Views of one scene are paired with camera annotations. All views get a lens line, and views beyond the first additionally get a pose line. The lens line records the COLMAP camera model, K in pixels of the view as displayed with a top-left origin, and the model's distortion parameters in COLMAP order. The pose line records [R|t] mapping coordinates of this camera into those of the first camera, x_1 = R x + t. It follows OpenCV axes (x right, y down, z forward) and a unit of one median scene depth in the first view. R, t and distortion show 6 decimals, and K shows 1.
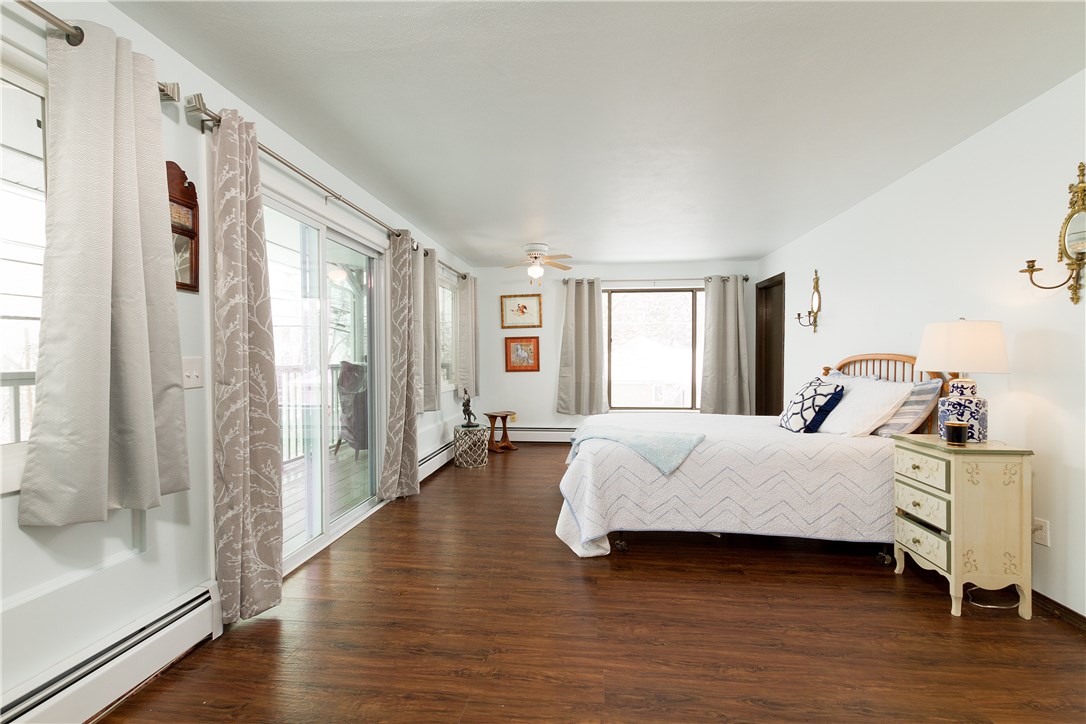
lens RADIAL K [[489.8, 0, 548.4], [0, 489.8, 367.9], [0, 0, 1]] dist [0.001233, 0.000072]
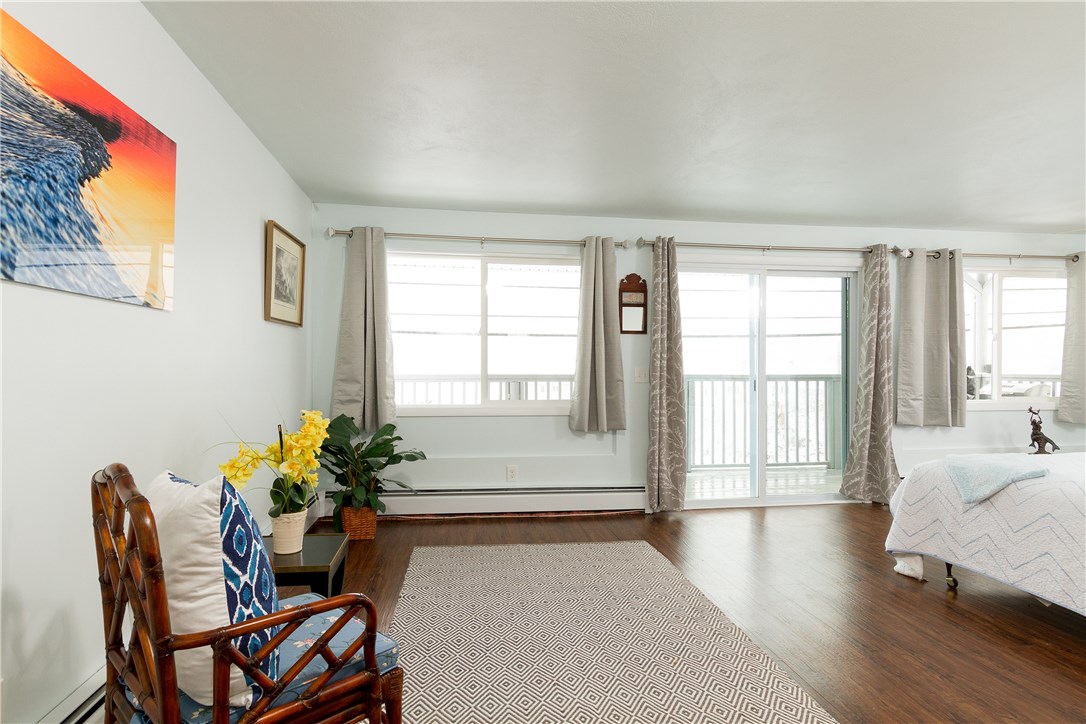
lens RADIAL K [[582.5, 0, 543.0], [0, 582.5, 362.0], [0, 0, 1]] dist [-0.000985, -0.000556]
pose [[0.251814, -0.005755, -0.967759, 1.245018], [-0.020717, 0.999721, -0.011336, -0.006995], [0.967554, 0.022904, 0.251624, 0.011619]]
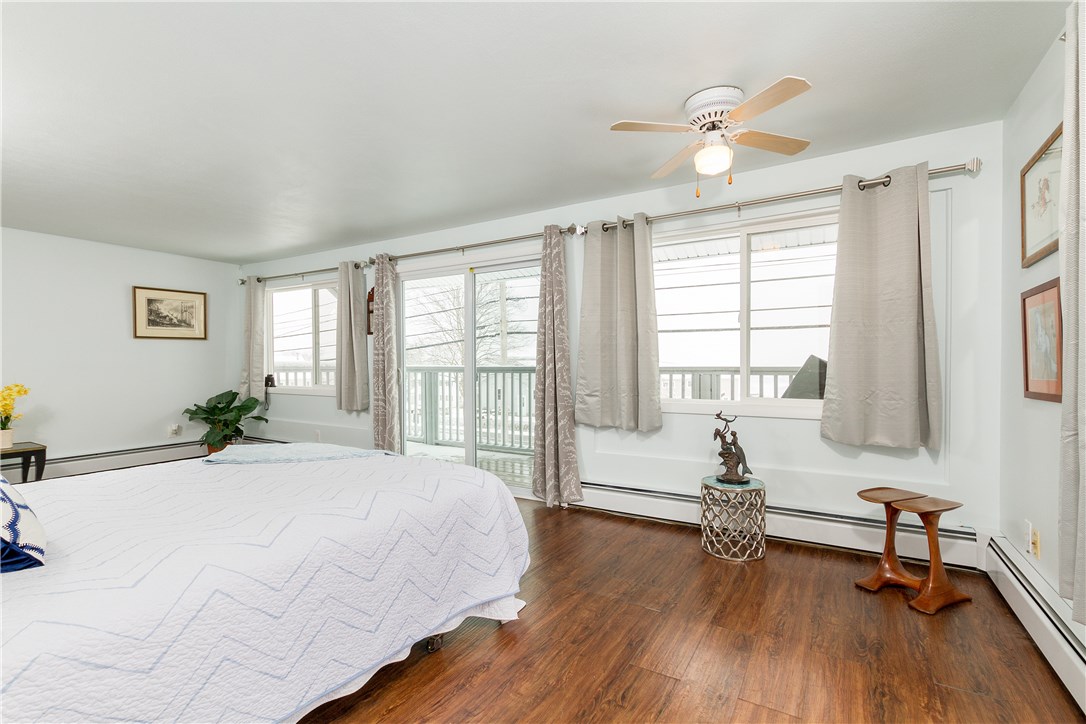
lens RADIAL K [[489.8, 0, 548.4], [0, 489.8, 367.9], [0, 0, 1]] dist [0.001233, 0.000072]
pose [[-0.419386, 0.018312, -0.907623, 0.999931], [-0.009599, 0.999651, 0.024604, -0.046907], [0.907757, 0.019030, -0.419064, 2.403025]]
